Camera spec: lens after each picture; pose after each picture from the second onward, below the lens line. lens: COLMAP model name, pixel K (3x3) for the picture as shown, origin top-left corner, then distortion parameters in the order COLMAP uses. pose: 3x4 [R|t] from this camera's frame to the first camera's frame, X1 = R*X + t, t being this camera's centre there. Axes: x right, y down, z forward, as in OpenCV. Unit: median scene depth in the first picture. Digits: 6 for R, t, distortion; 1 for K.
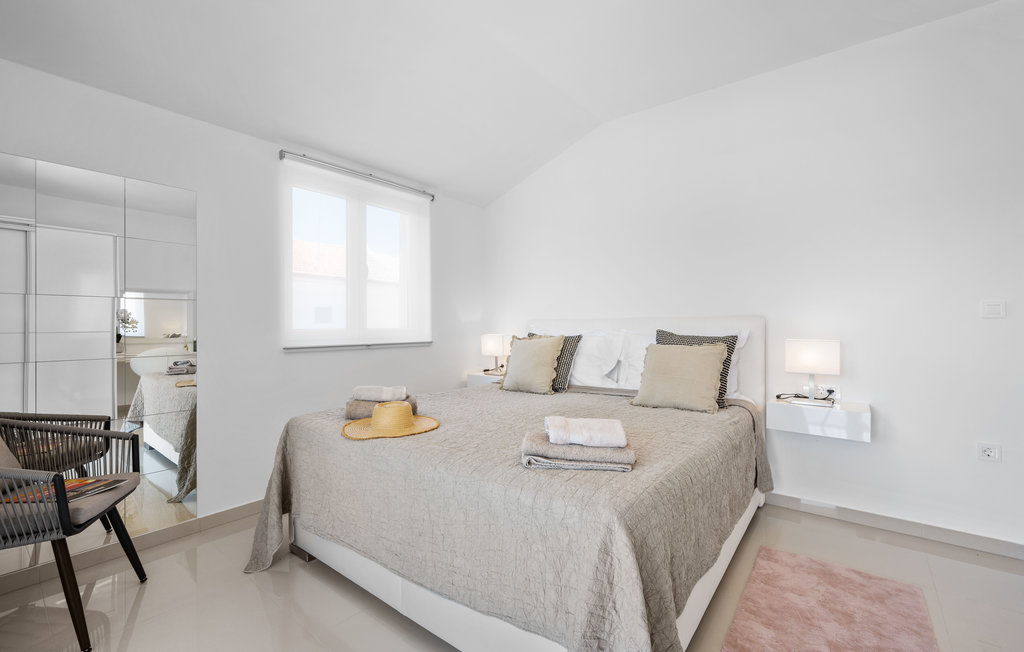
lens RADIAL K [[440.2, 0, 534.6], [0, 440.2, 326.3], [0, 0, 1]] dist [0.000064, -0.000037]
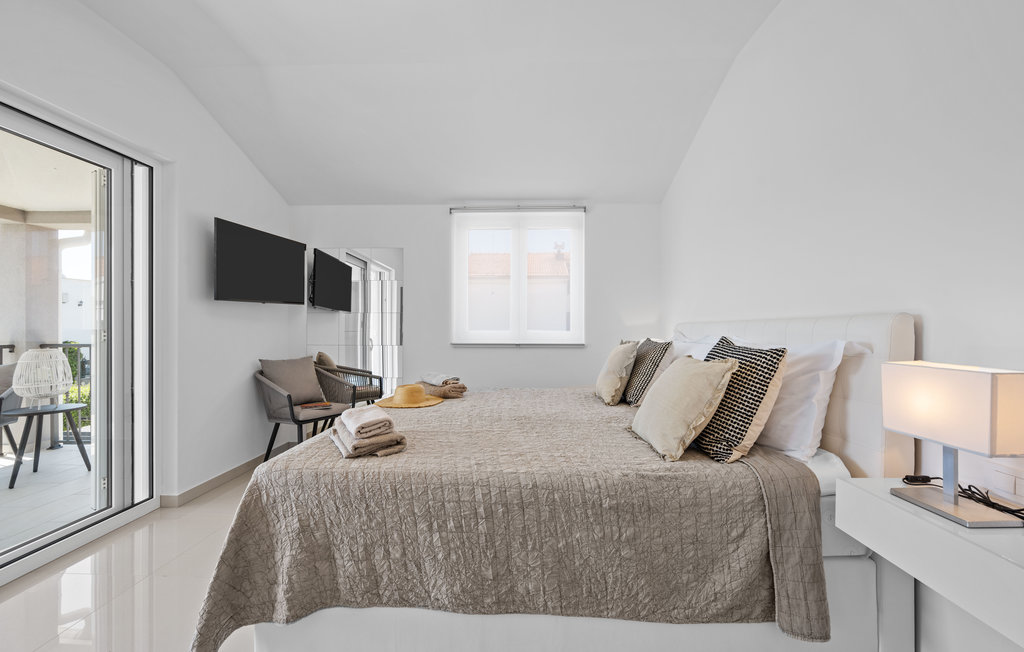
lens RADIAL K [[403.7, 0, 513.7], [0, 403.7, 327.4], [0, 0, 1]] dist [-0.000995, -0.000146]
pose [[0.571419, 0.000263, -0.820658, 0.584252], [-0.007083, 0.999964, -0.004612, -0.000452], [0.820628, 0.008448, 0.571401, 0.375806]]
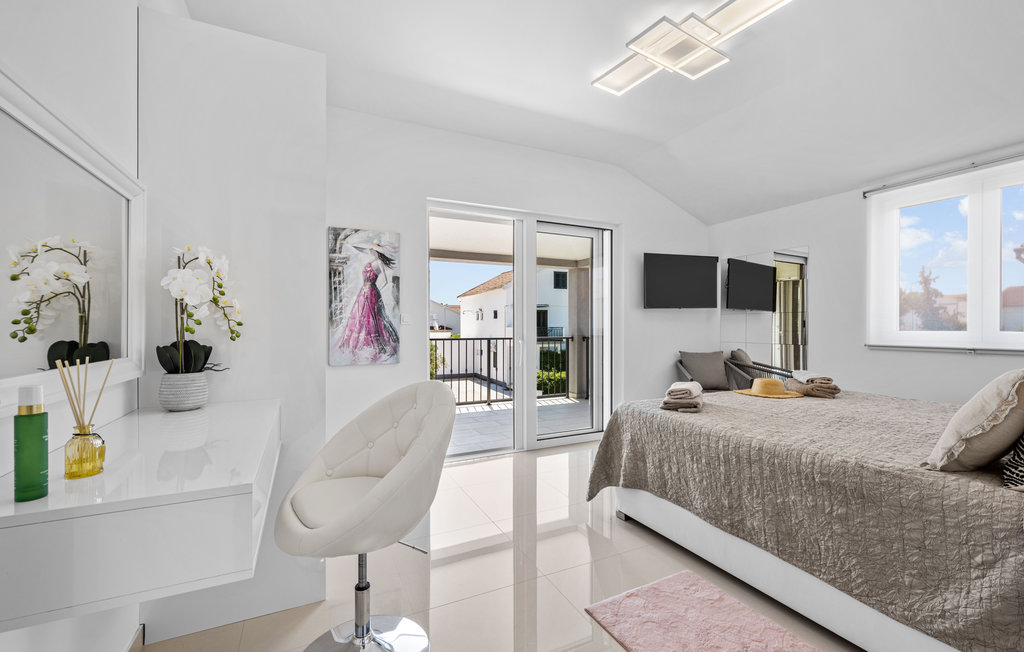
lens RADIAL K [[424.0, 0, 510.6], [0, 424.0, 324.3], [0, 0, 1]] dist [-0.000078, -0.000098]
pose [[-0.463198, -0.005788, -0.886236, 0.914065], [-0.007335, 0.999969, -0.002698, -0.001125], [0.886225, 0.005251, -0.463226, 0.601113]]
